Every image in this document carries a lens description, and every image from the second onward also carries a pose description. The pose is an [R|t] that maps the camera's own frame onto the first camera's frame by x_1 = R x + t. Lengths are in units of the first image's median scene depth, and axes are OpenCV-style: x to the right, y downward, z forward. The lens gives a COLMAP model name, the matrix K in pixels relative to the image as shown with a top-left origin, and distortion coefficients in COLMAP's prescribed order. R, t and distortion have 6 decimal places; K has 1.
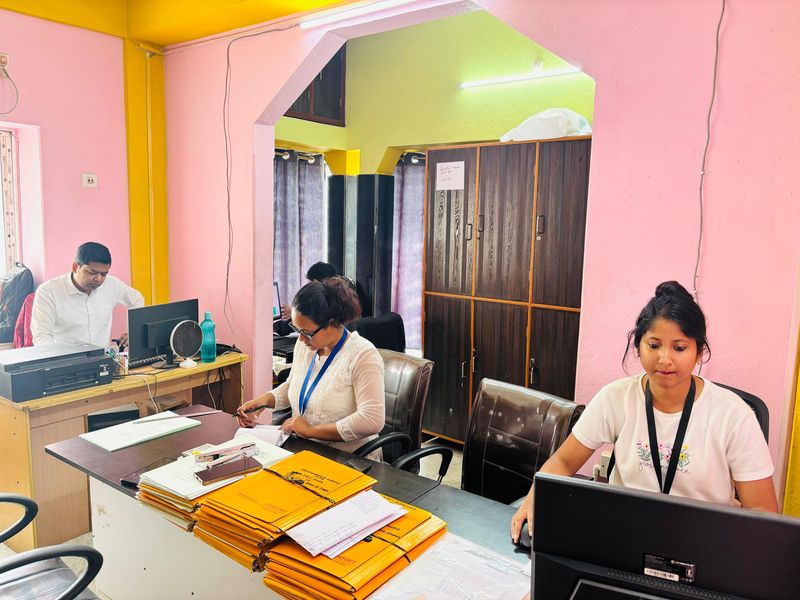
lens RADIAL K [[606.3, 0, 401.0], [0, 606.3, 307.4], [0, 0, 1]] dist [0.026361, -0.046622]
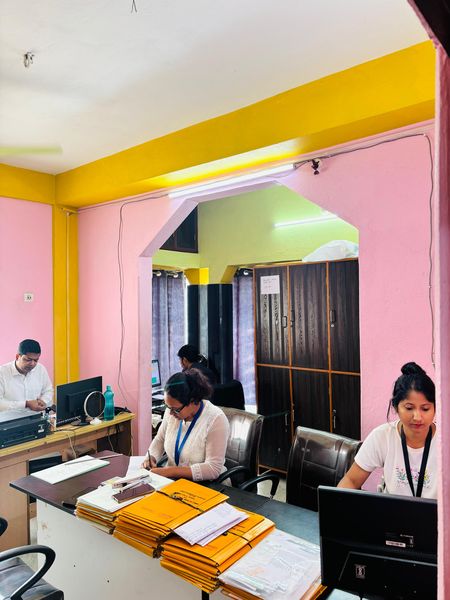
lens RADIAL K [[454.3, 0, 227.3], [0, 454.3, 303.6], [0, 0, 1]] dist [0.040043, -0.059182]
pose [[0.998927, -0.039501, -0.024185, 0.001900], [0.035587, 0.988779, -0.145082, -0.016033], [0.029645, 0.144065, 0.989124, -0.104813]]
